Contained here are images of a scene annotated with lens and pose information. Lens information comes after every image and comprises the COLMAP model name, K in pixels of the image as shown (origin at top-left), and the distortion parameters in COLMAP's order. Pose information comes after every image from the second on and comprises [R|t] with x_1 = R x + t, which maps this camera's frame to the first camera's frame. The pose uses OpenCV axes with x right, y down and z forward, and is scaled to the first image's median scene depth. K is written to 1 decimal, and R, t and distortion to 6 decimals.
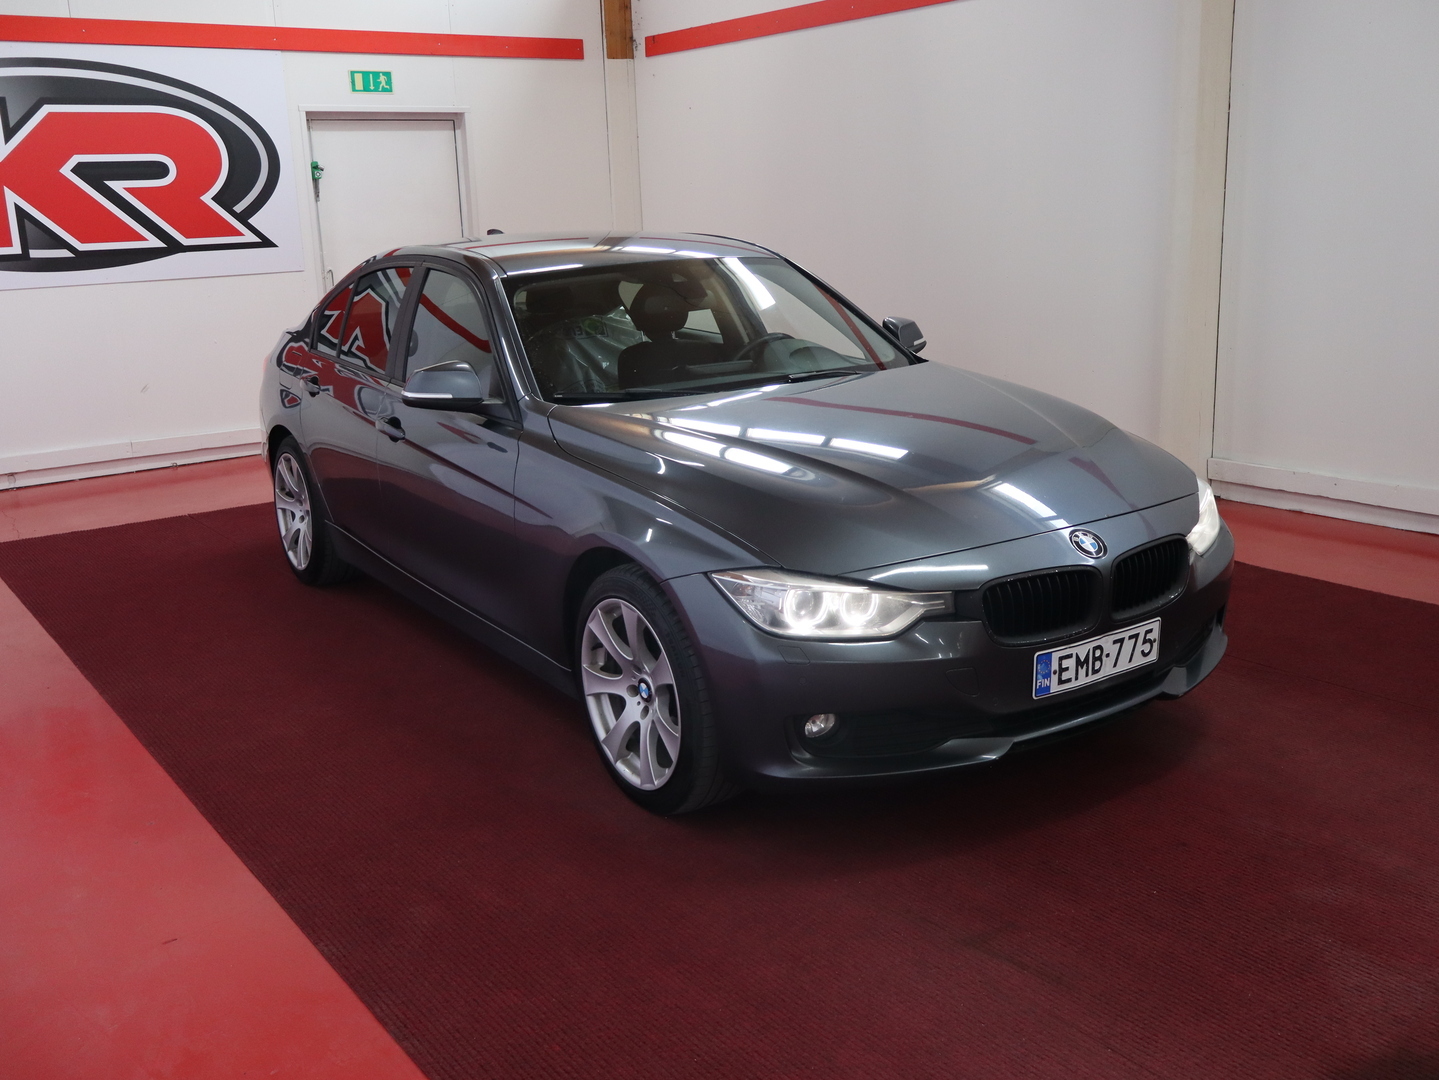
lens RADIAL K [[1351.1, 0, 719.5], [0, 1351.1, 540.0], [0, 0, 1]] dist [0.029620, -0.034015]
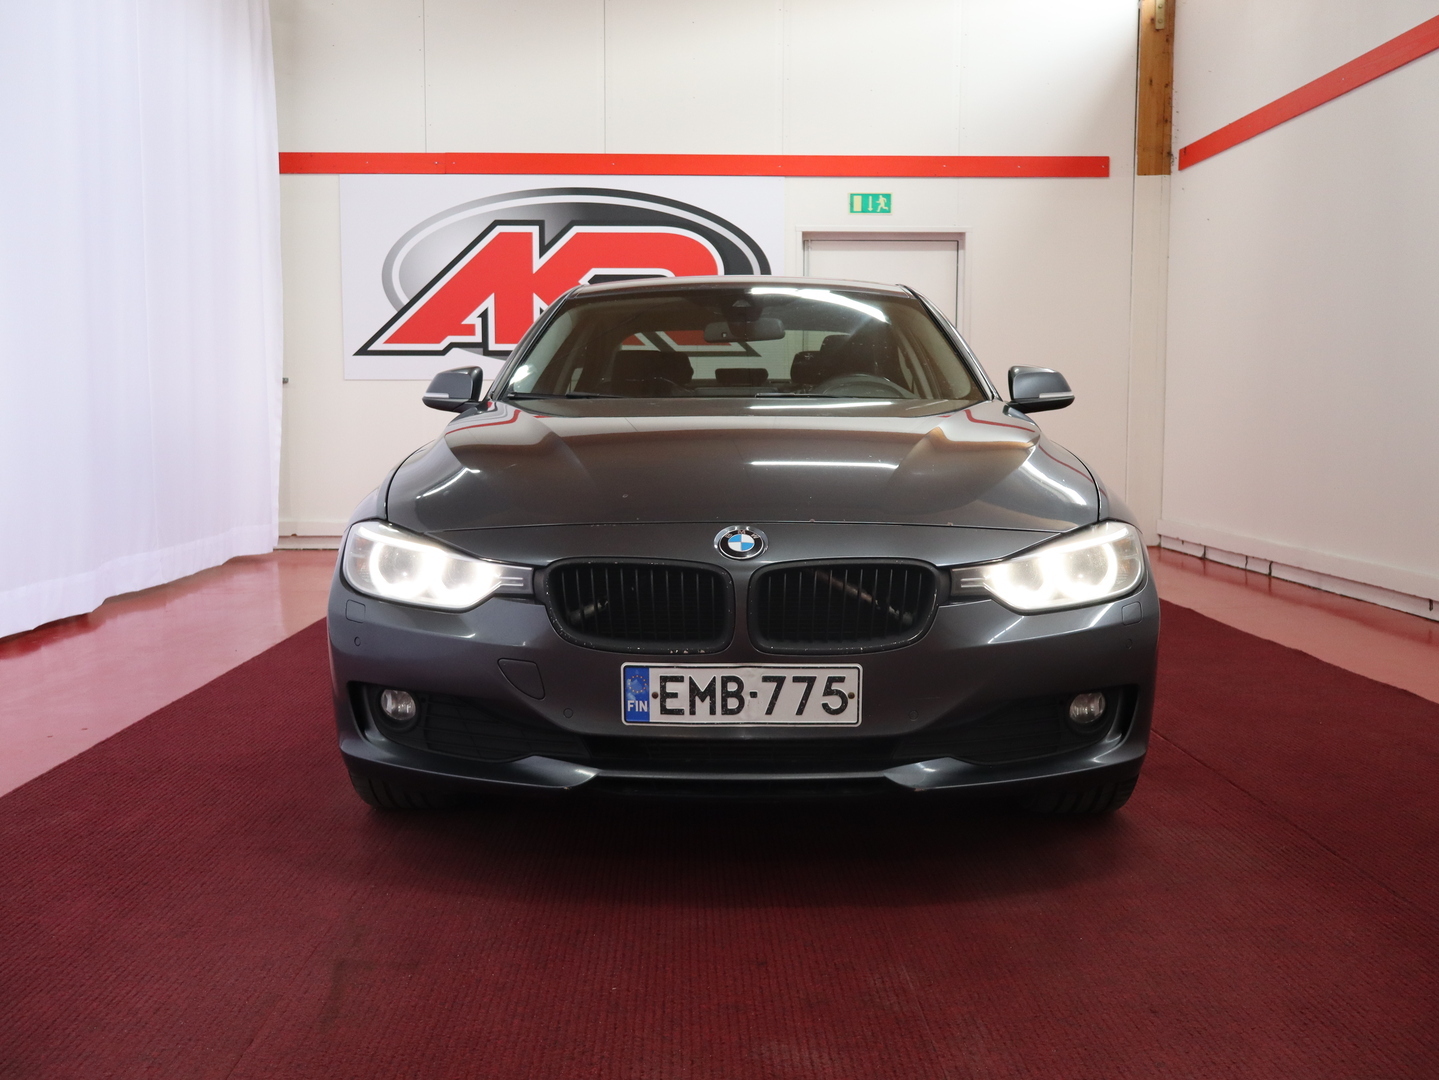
lens RADIAL K [[1366.2, 0, 719.5], [0, 1366.2, 540.0], [0, 0, 1]] dist [0.000247, 0.000613]
pose [[0.821690, 0.089922, -0.562796, 0.282780], [-0.169965, 0.981204, -0.091377, 0.029990], [0.544002, 0.170740, 0.821529, 0.143180]]
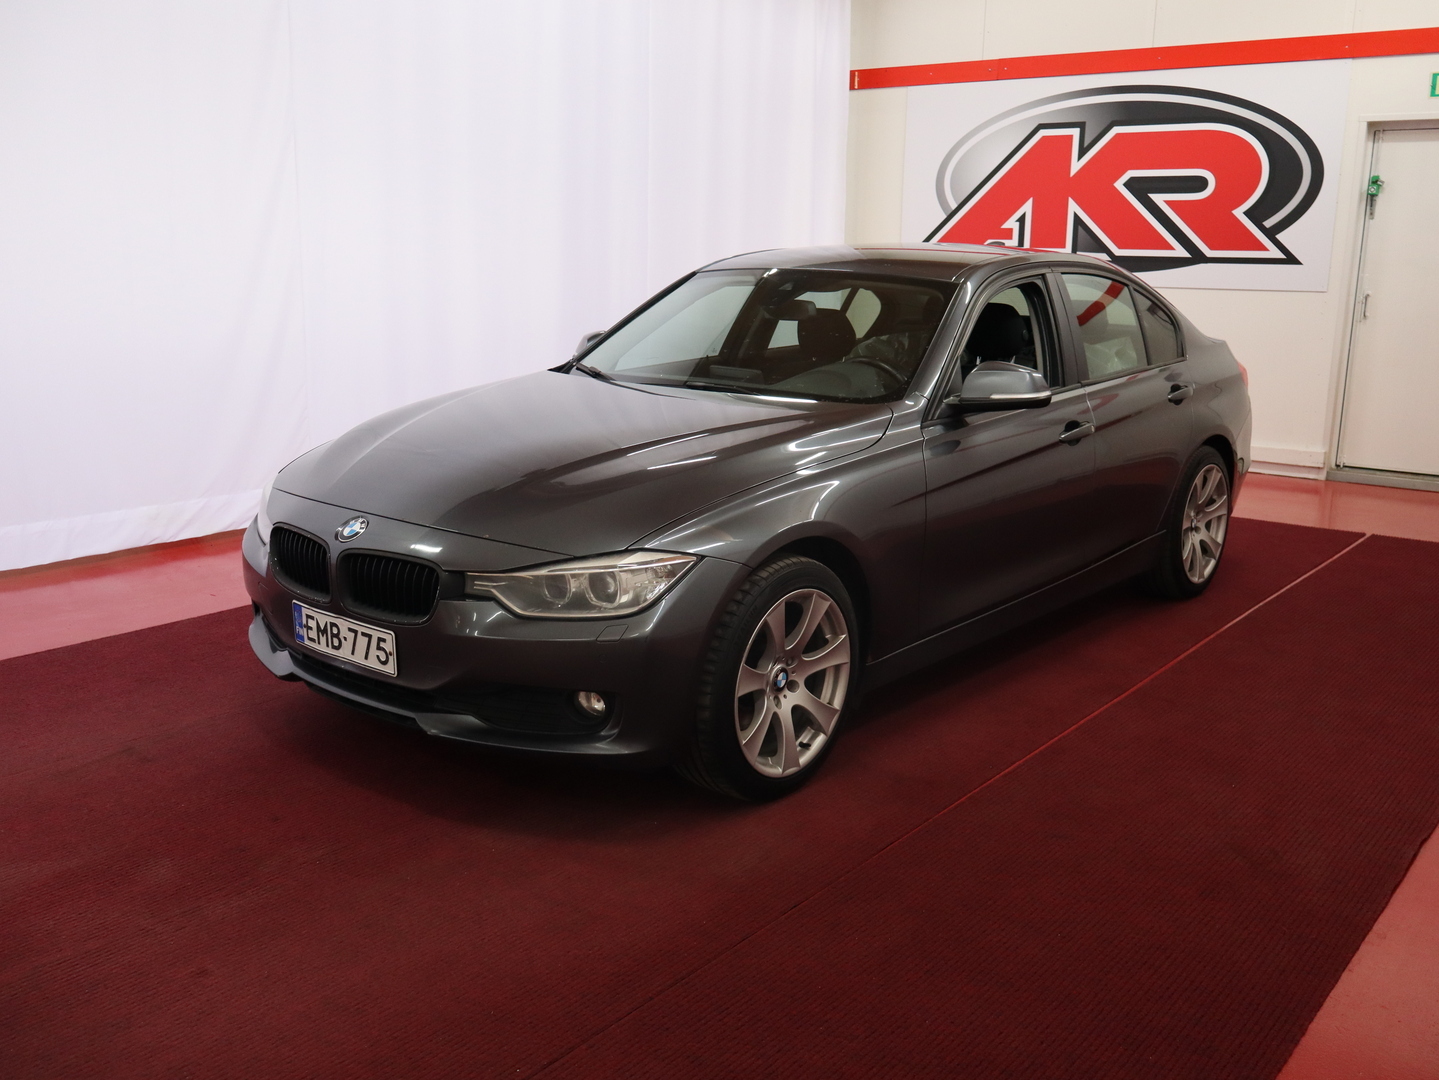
lens RADIAL K [[1351.1, 0, 719.5], [0, 1351.1, 540.0], [0, 0, 1]] dist [0.029620, -0.034015]
pose [[0.277777, 0.249984, -0.927549, 0.540086], [-0.262007, 0.948657, 0.177208, -0.101925], [0.924225, 0.193800, 0.329013, 0.371396]]
